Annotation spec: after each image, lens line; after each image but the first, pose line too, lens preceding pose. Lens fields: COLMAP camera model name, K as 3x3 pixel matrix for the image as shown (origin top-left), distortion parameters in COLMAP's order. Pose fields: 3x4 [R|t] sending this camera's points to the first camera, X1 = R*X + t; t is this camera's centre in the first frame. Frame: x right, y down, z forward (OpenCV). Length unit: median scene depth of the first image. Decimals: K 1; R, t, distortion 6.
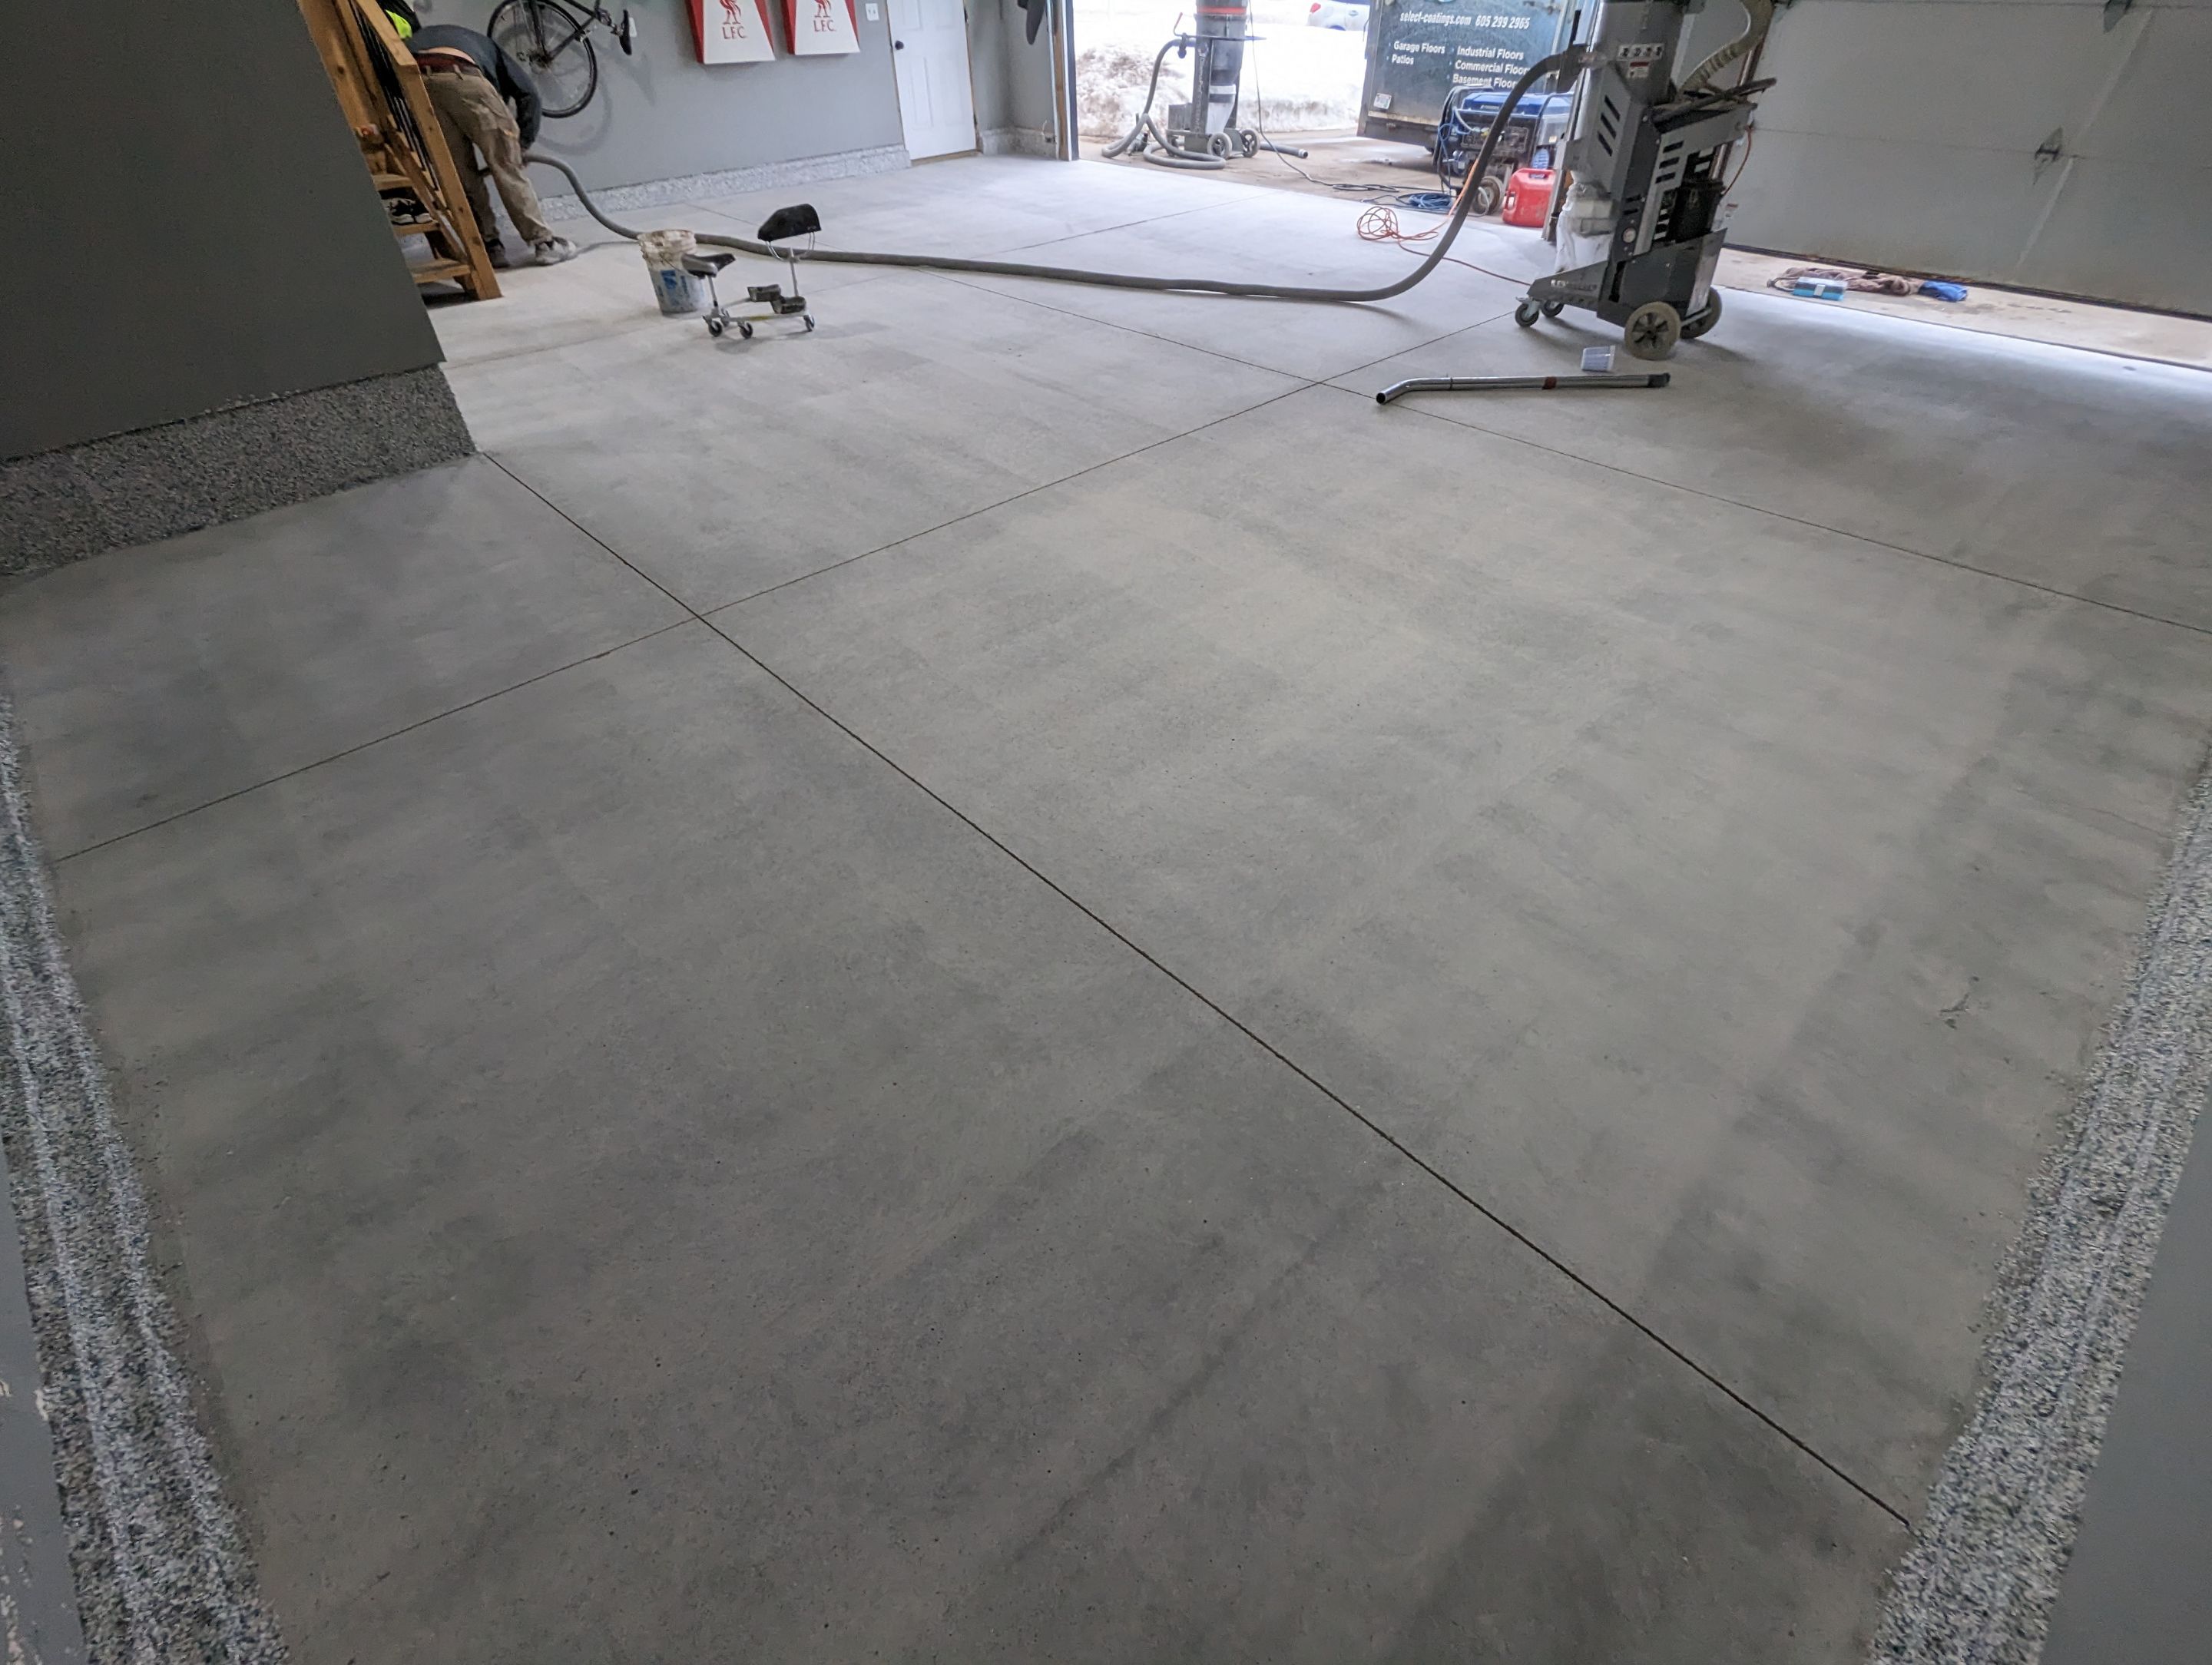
lens RADIAL K [[1051.2, 0, 1111.5], [0, 1051.2, 828.7], [0, 0, 1]] dist [-0.002024, 0.000695]
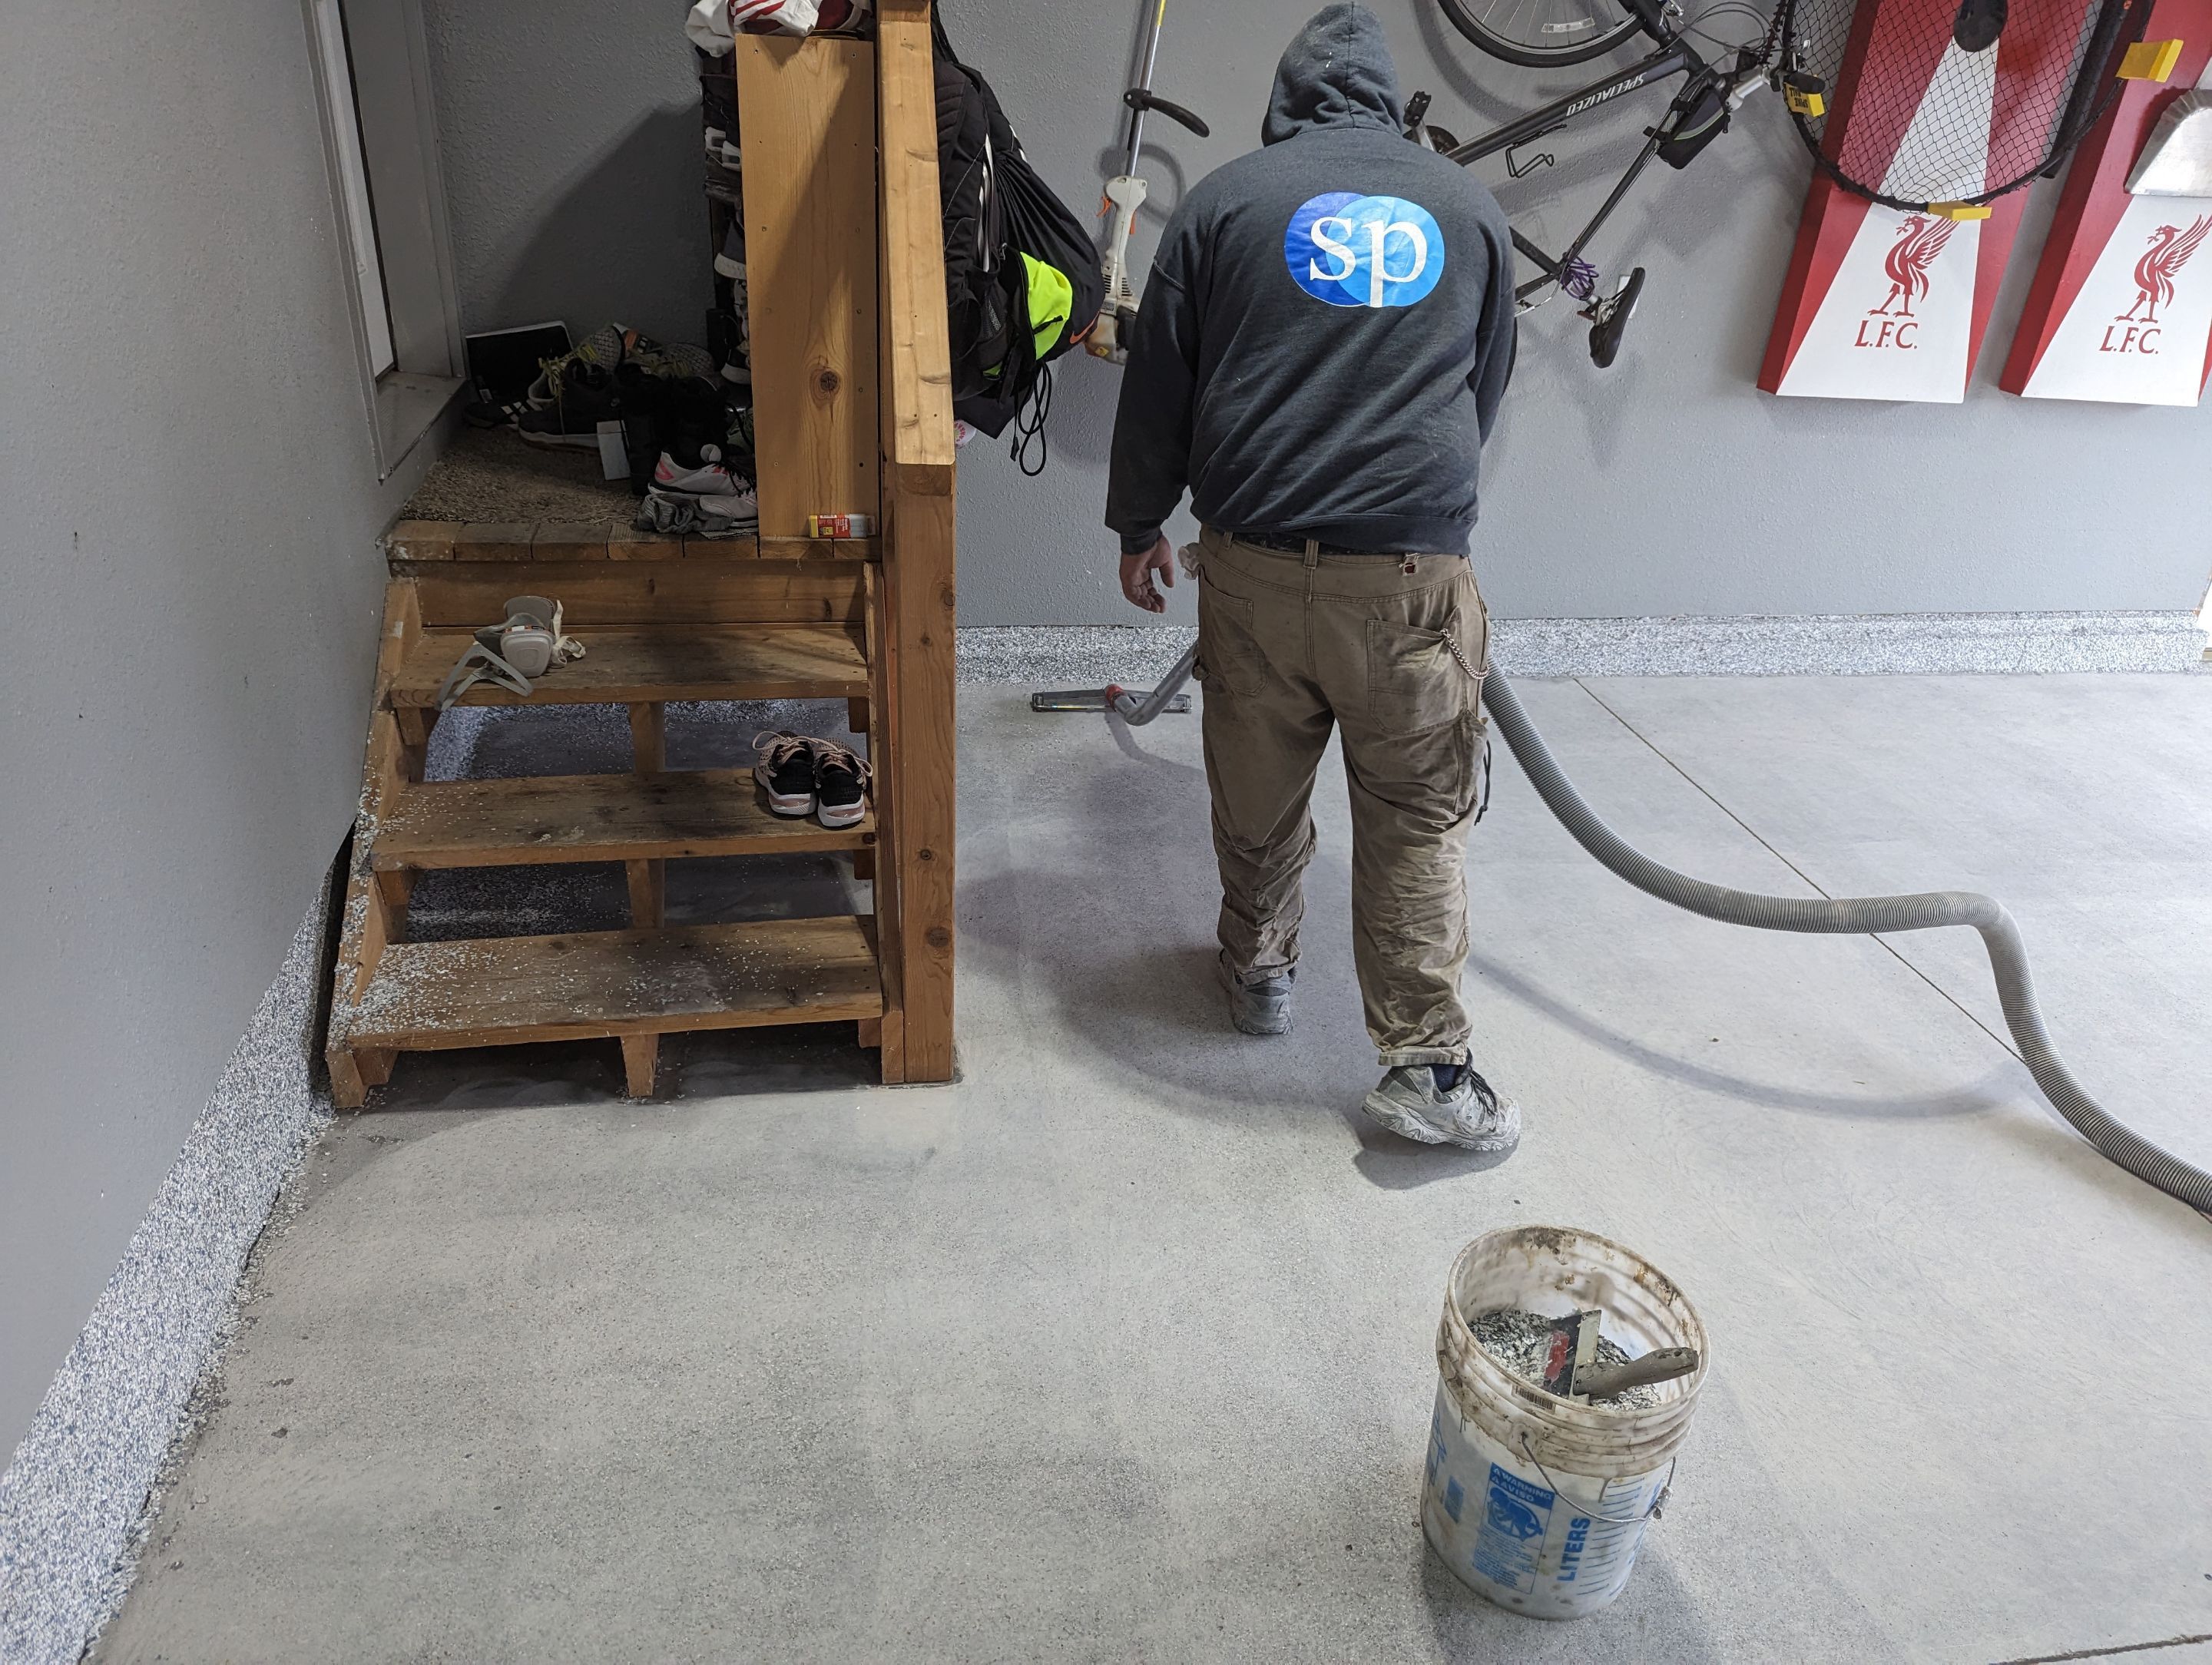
lens RADIAL K [[1547.0, 0, 1103.7], [0, 1547.0, 790.9], [0, 0, 1]] dist [-0.000589, 0.000004]
pose [[0.829414, 0.305618, -0.467622, -0.314856], [-0.413333, 0.898852, -0.145671, -0.466326], [0.375804, 0.314106, 0.871842, 0.523509]]
